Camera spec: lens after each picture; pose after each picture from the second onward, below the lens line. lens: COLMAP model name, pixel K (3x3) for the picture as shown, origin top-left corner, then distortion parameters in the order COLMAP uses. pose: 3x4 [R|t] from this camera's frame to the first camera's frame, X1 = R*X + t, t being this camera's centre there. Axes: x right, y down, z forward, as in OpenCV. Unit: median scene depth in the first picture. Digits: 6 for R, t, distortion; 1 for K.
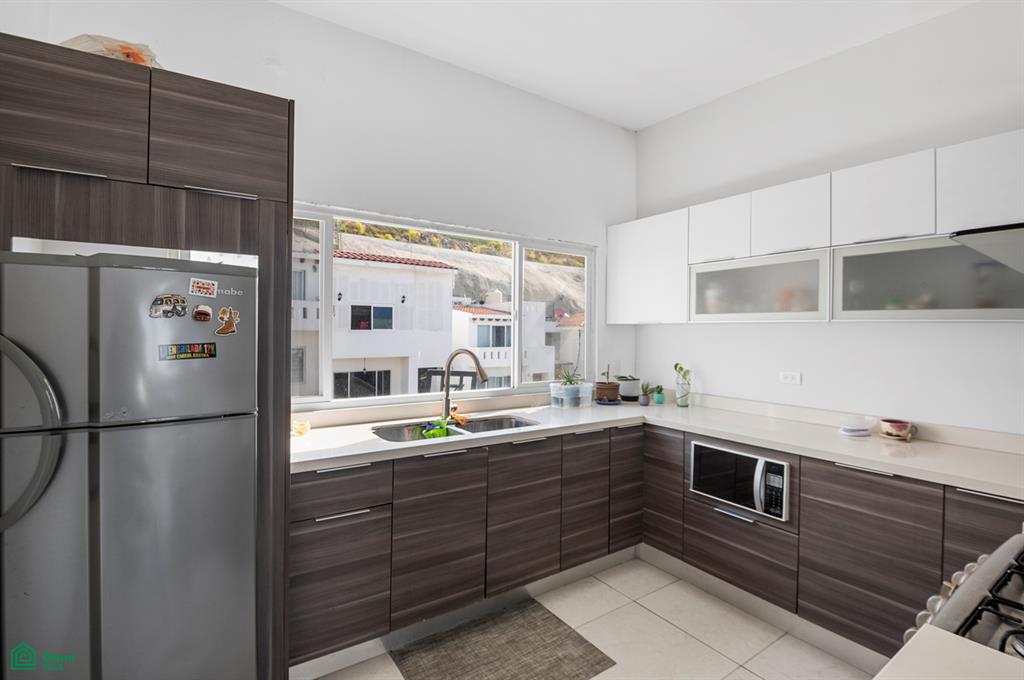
lens RADIAL K [[474.7, 0, 513.8], [0, 474.7, 333.9], [0, 0, 1]] dist [-0.011739, -0.004331]
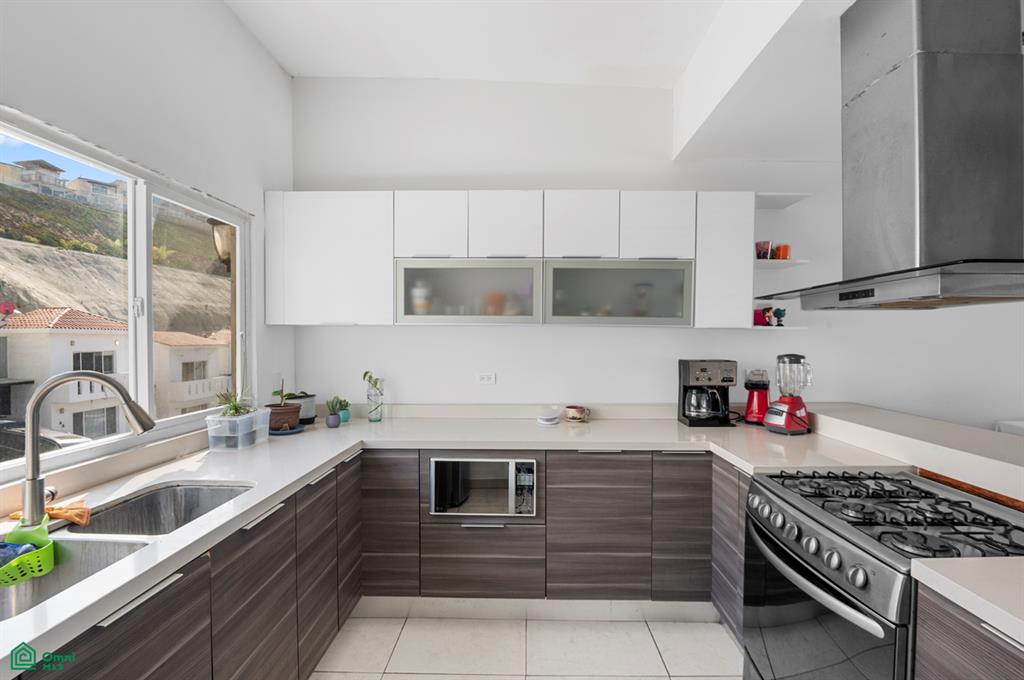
lens RADIAL K [[474.7, 0, 515.9], [0, 474.7, 347.5], [0, 0, 1]] dist [-0.011739, -0.004331]
pose [[0.575007, -0.025136, 0.817762, -0.246446], [0.006845, 0.999641, 0.025913, -0.002489], [-0.818120, -0.009302, 0.574973, 0.357243]]
